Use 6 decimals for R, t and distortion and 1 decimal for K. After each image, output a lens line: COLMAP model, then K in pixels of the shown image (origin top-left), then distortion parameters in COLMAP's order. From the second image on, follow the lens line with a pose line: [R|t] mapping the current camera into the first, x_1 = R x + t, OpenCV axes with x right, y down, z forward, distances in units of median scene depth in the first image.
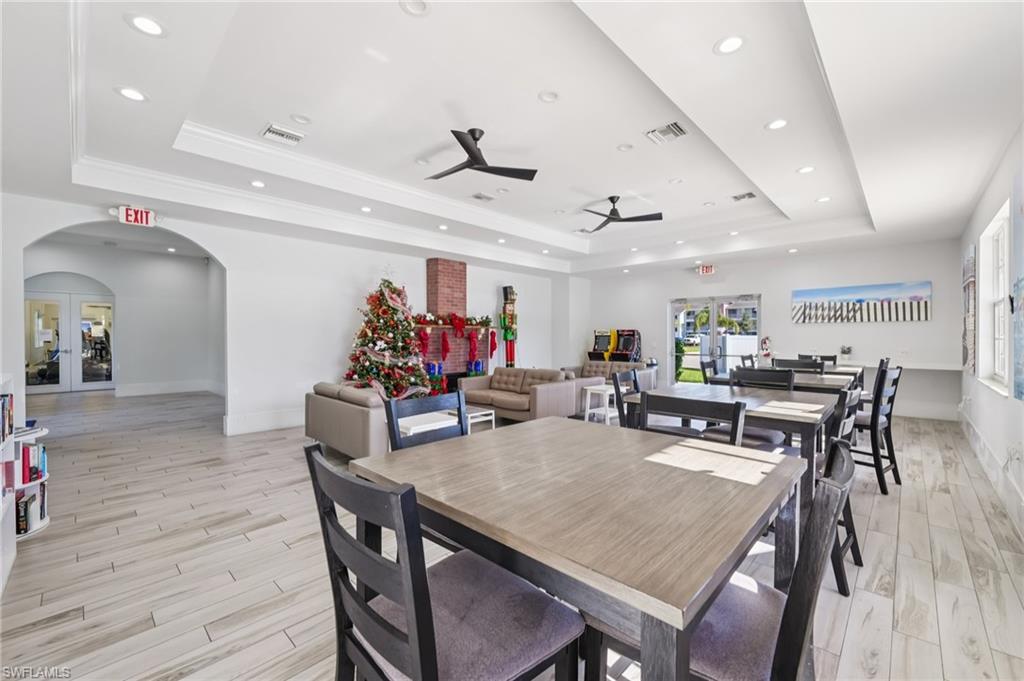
lens RADIAL K [[424.5, 0, 512.0], [0, 424.5, 340.5], [0, 0, 1]] dist [-0.000229, 0.000072]
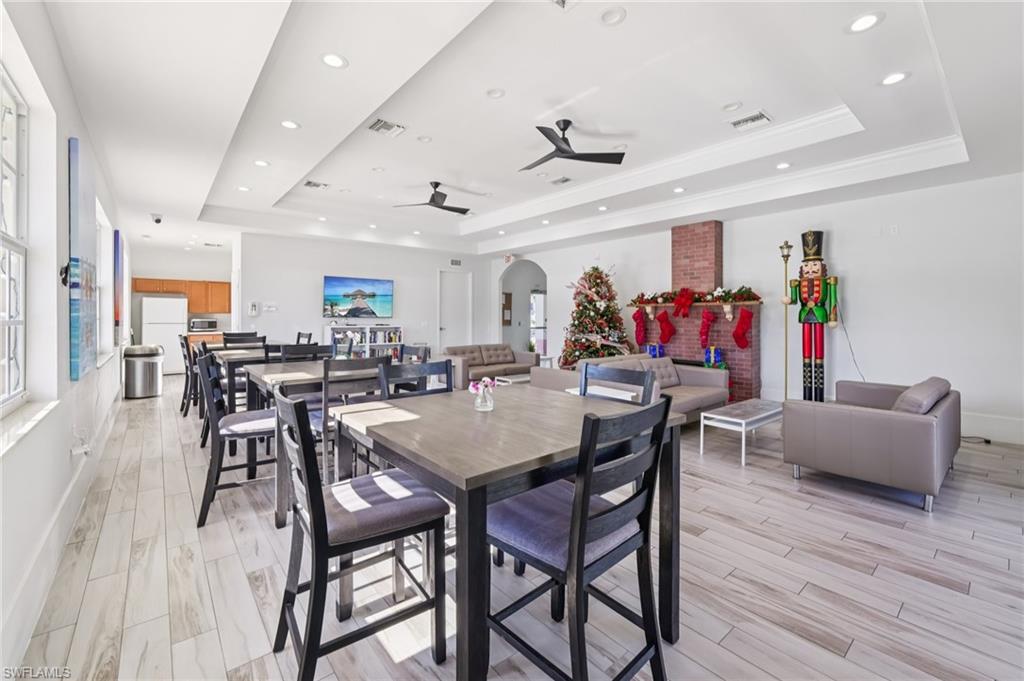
lens RADIAL K [[423.9, 0, 514.2], [0, 423.9, 324.6], [0, 0, 1]] dist [-0.000098, 0.000004]
pose [[-0.092285, 0.008530, -0.995696, 0.770536], [-0.003649, 0.999954, 0.008904, 0.002737], [0.995726, 0.004455, -0.092250, 0.777222]]
